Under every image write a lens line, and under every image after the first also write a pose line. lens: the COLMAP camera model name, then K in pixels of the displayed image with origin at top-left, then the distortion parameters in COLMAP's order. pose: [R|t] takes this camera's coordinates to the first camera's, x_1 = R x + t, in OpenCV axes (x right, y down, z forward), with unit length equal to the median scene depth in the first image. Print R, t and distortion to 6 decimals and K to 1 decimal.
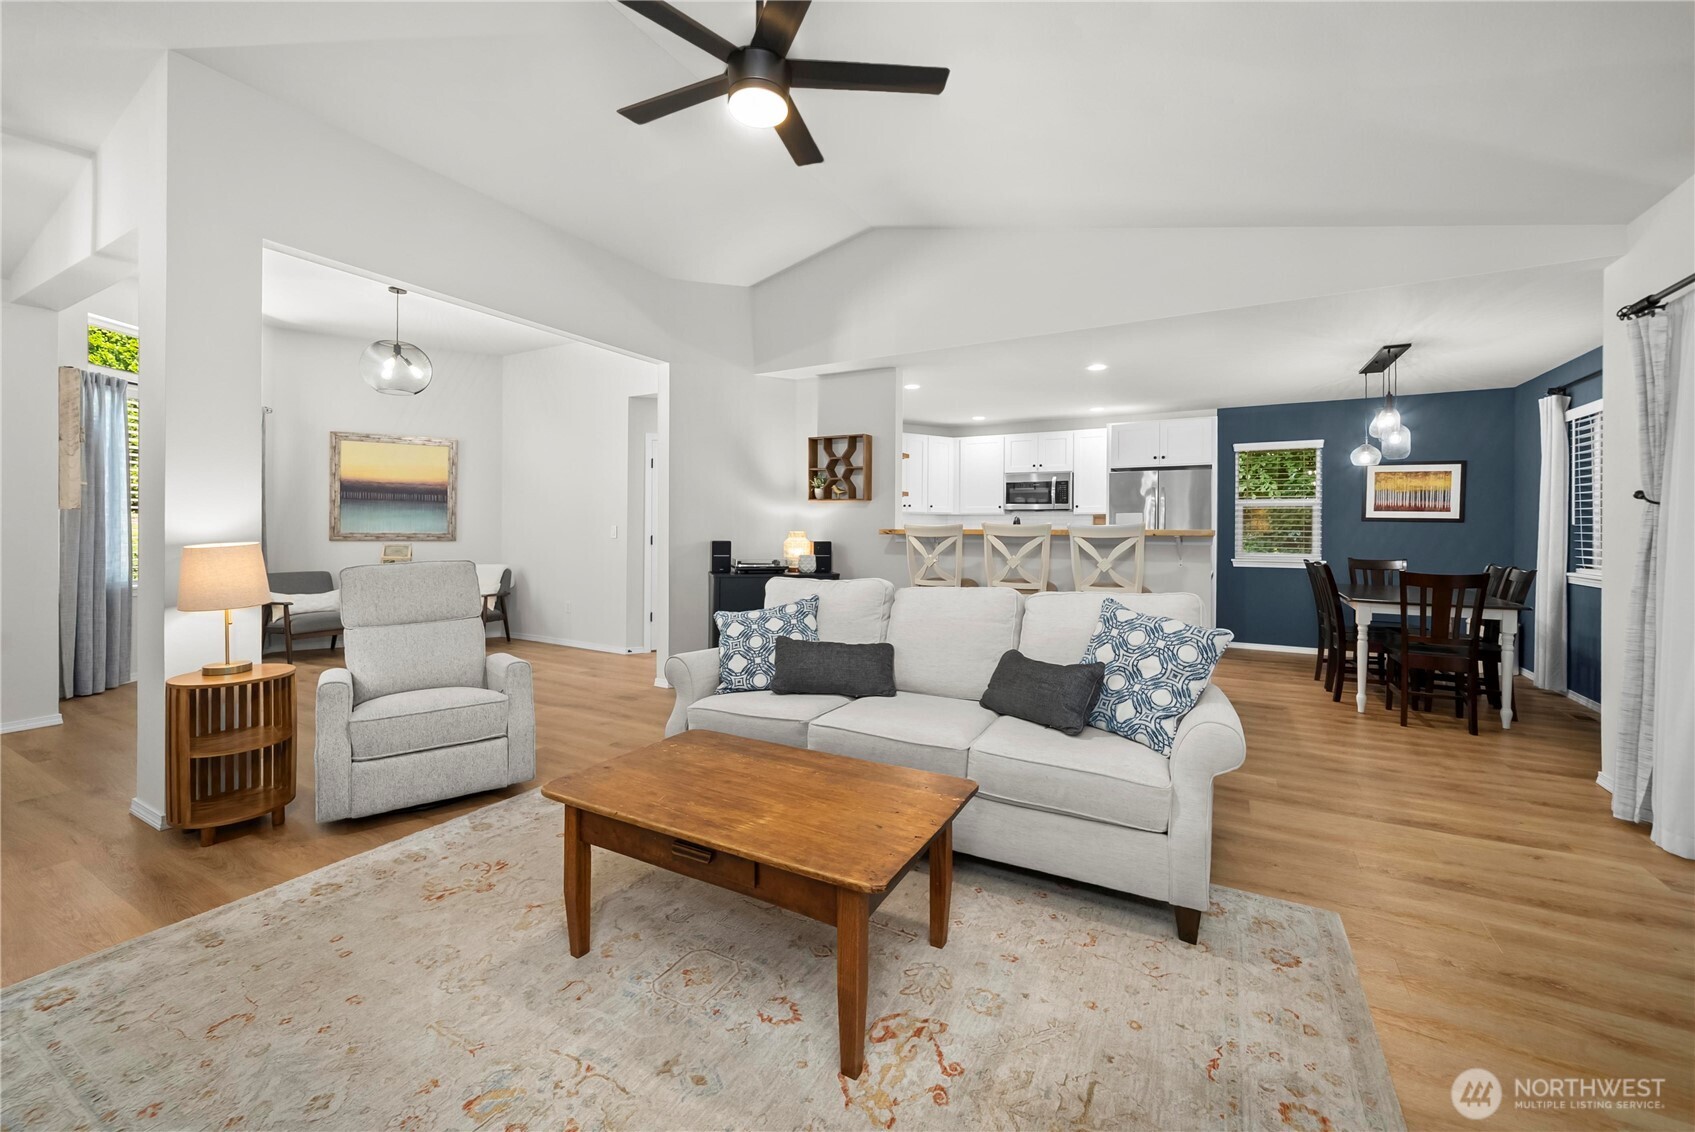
lens RADIAL K [[671.8, 0, 848.8], [0, 671.8, 530.6], [0, 0, 1]] dist [-0.002284, -0.000181]
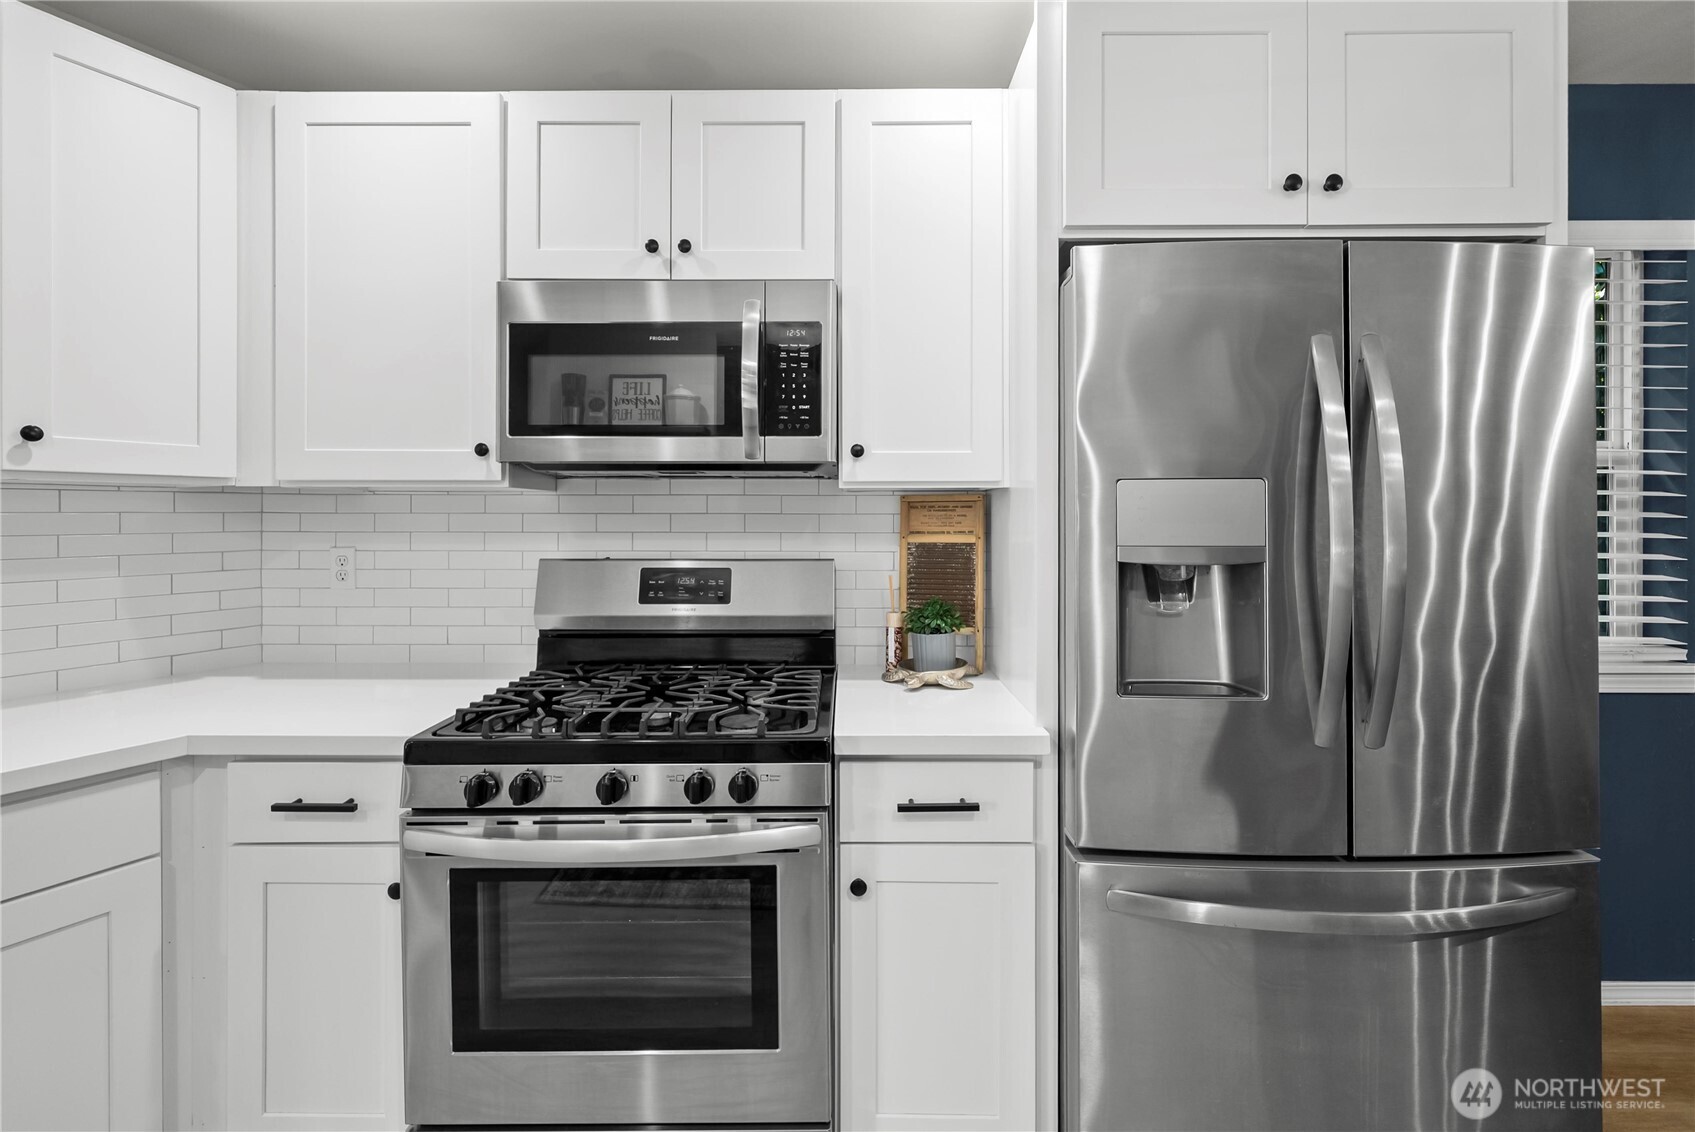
lens RADIAL K [[751.6, 0, 836.3], [0, 751.6, 516.6], [0, 0, 1]] dist [0.001161, 0.000648]
pose [[0.881216, -0.006382, 0.472671, 0.302966], [0.006200, 0.999979, 0.001943, -0.022165], [-0.472674, 0.001219, 0.881237, 1.080273]]
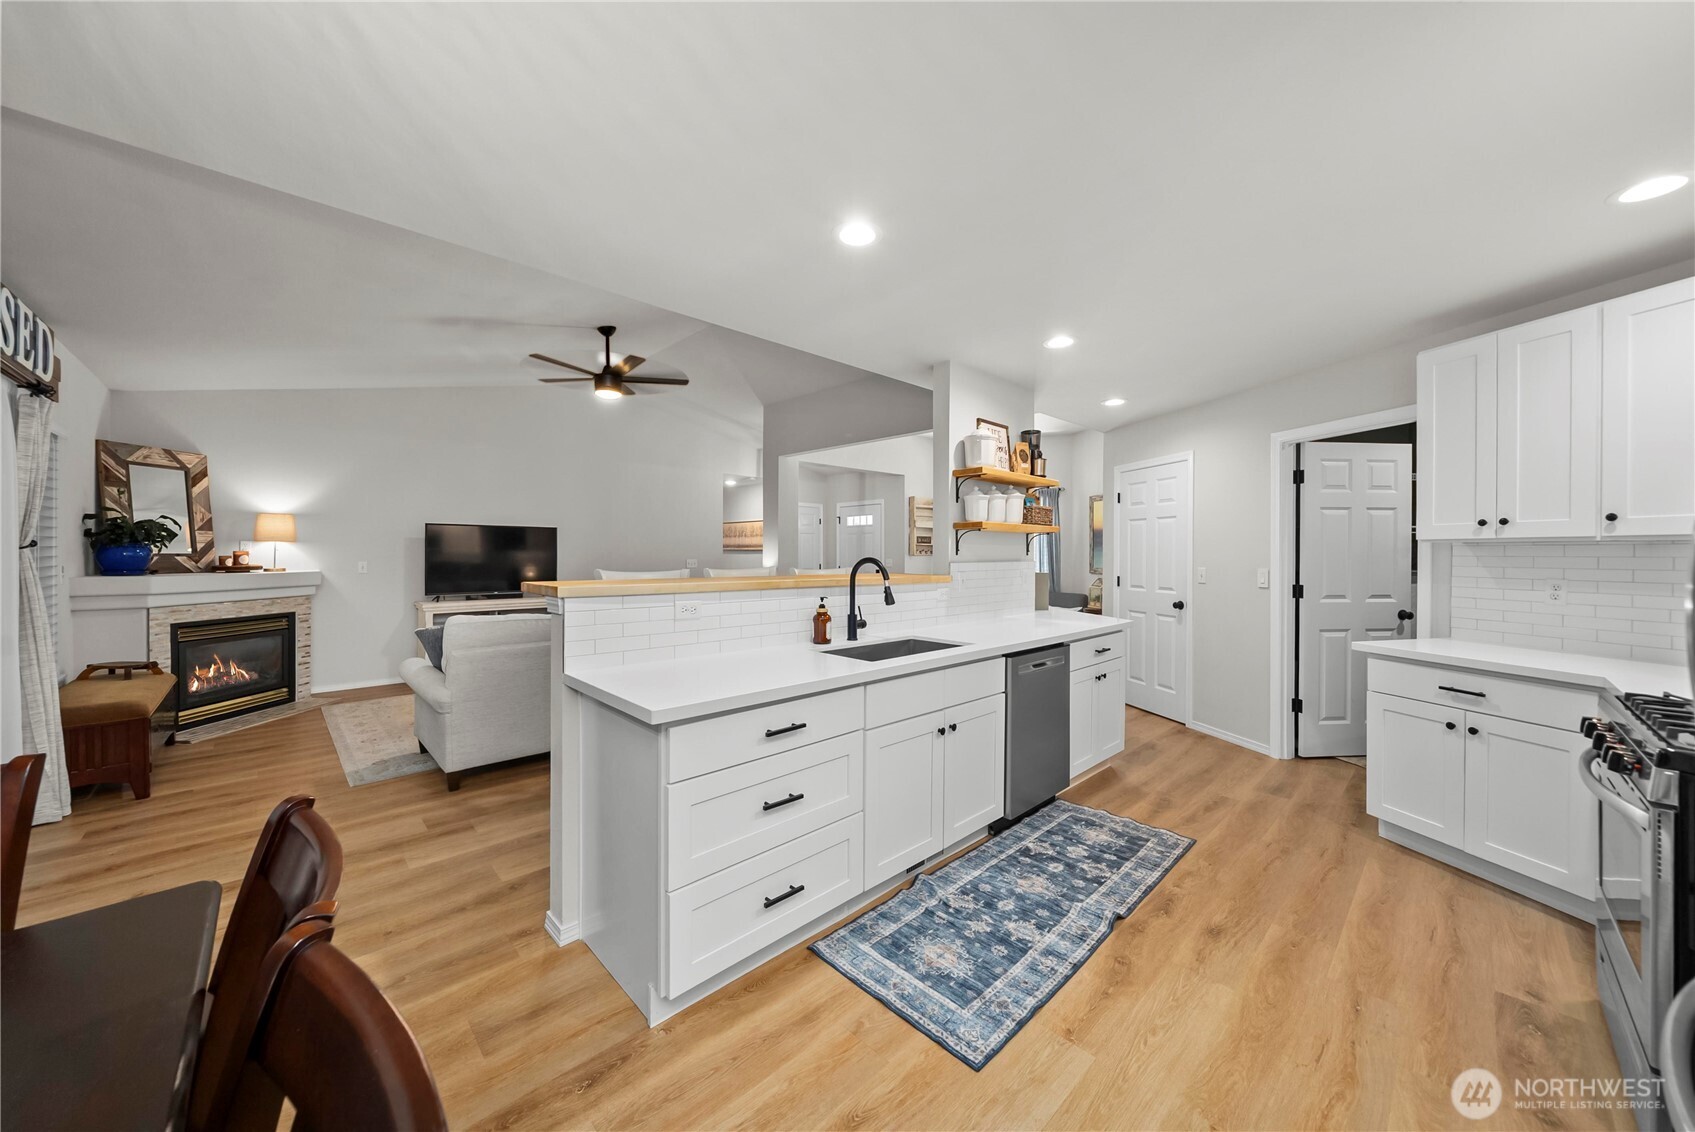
lens RADIAL K [[603.3, 0, 844.8], [0, 603.3, 554.1], [0, 0, 1]] dist [0.000918, -0.003199]
pose [[-0.293684, -0.004925, -0.955890, 0.733346], [-0.007660, 0.999967, -0.002798, -0.021681], [0.955872, 0.006500, -0.293712, 1.061765]]
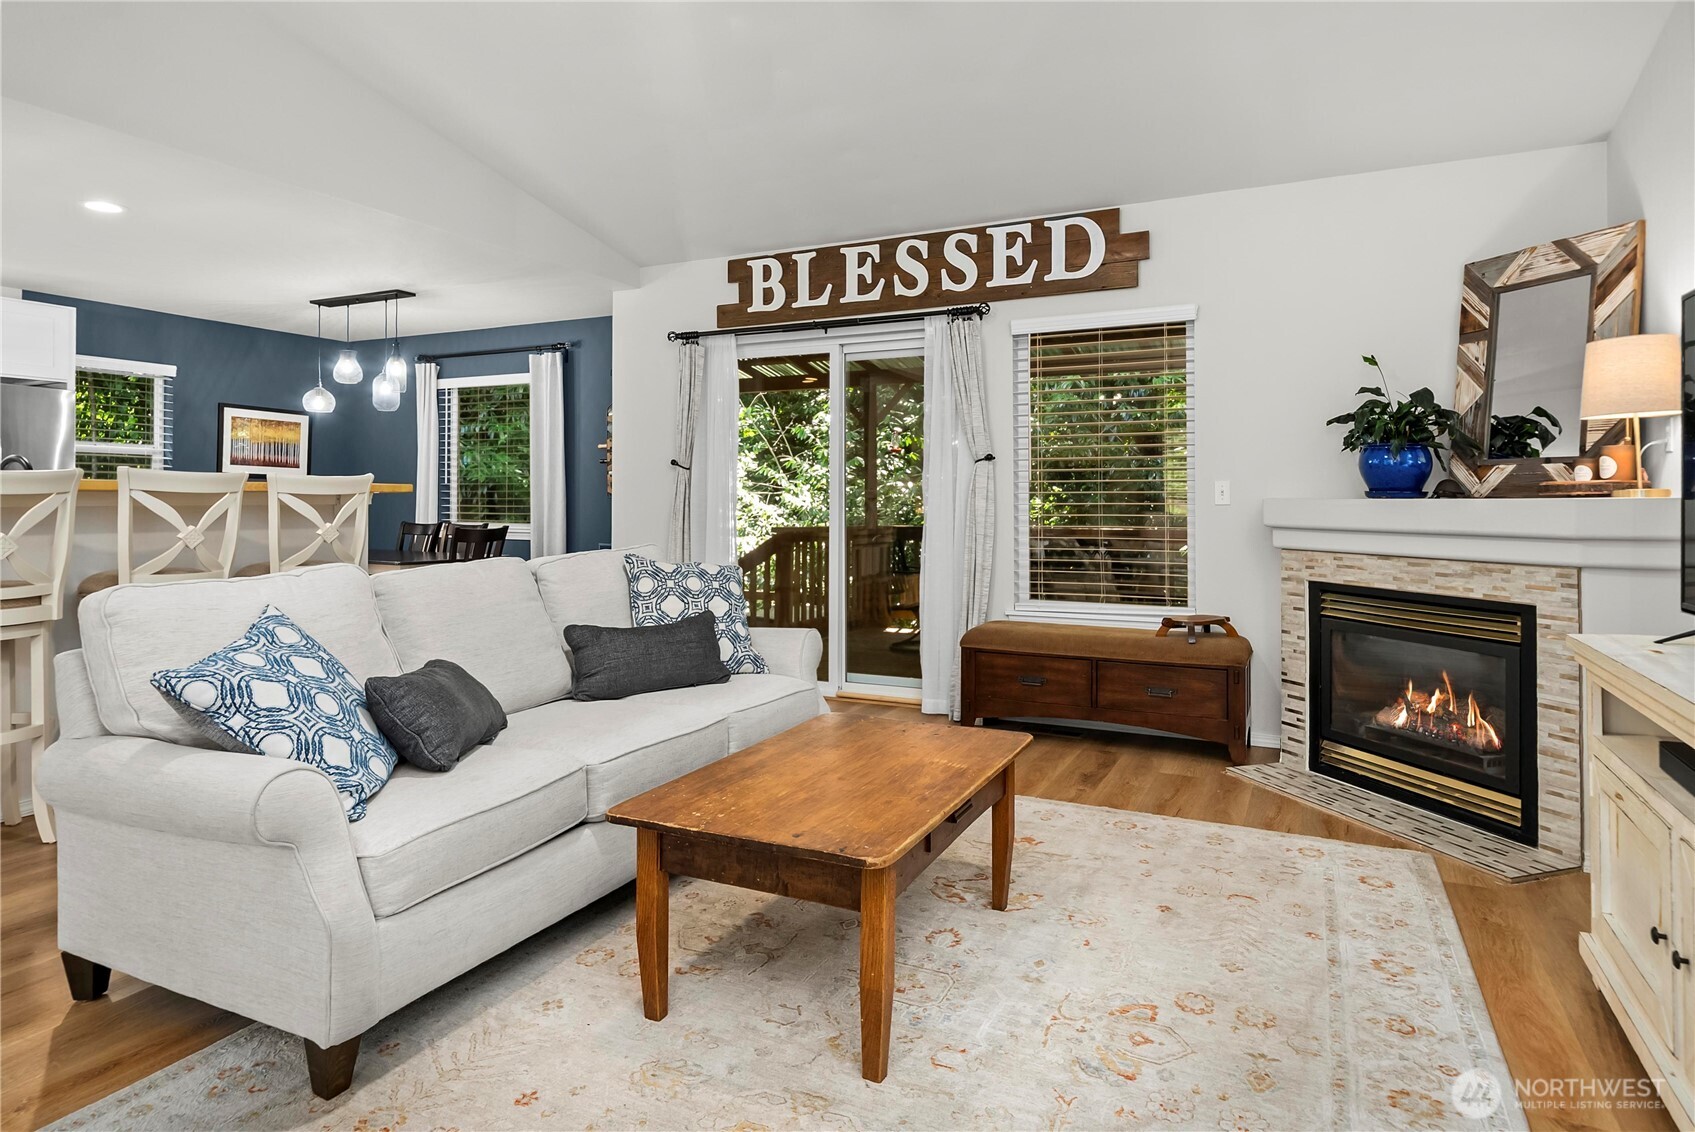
lens RADIAL K [[968.6, 0, 848.8], [0, 968.6, 489.2], [0, 0, 1]] dist [-0.000480, 0.002236]
pose [[-0.054184, 0.004953, 0.998519, -0.488166], [0.001143, 0.999987, -0.004898, 0.007838], [-0.998530, 0.000876, -0.054189, 0.374278]]
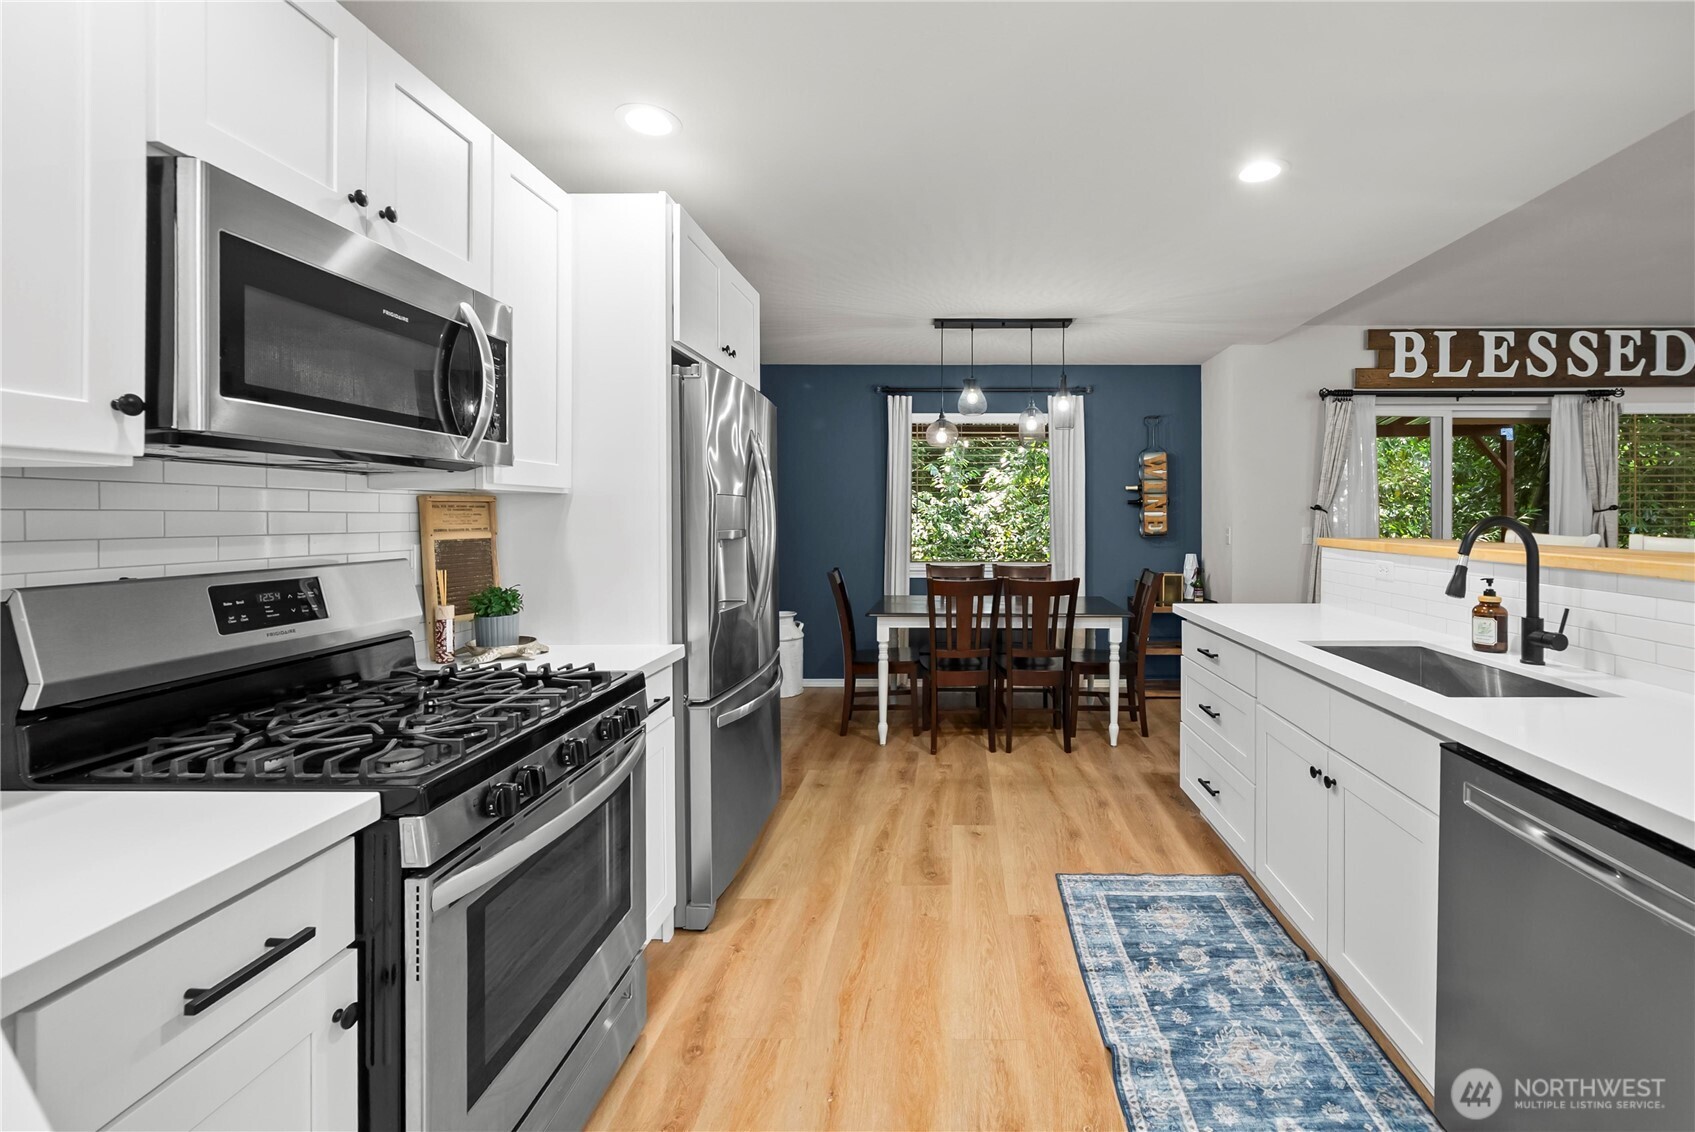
lens RADIAL K [[707.1, 0, 948.4], [0, 707.1, 515.0], [0, 0, 1]] dist [-0.008704, -0.000164]
pose [[-0.480806, -0.003636, 0.876819, 0.063598], [0.000964, 0.999989, 0.004675, -0.022783], [-0.876826, 0.003093, -0.480797, 1.329435]]
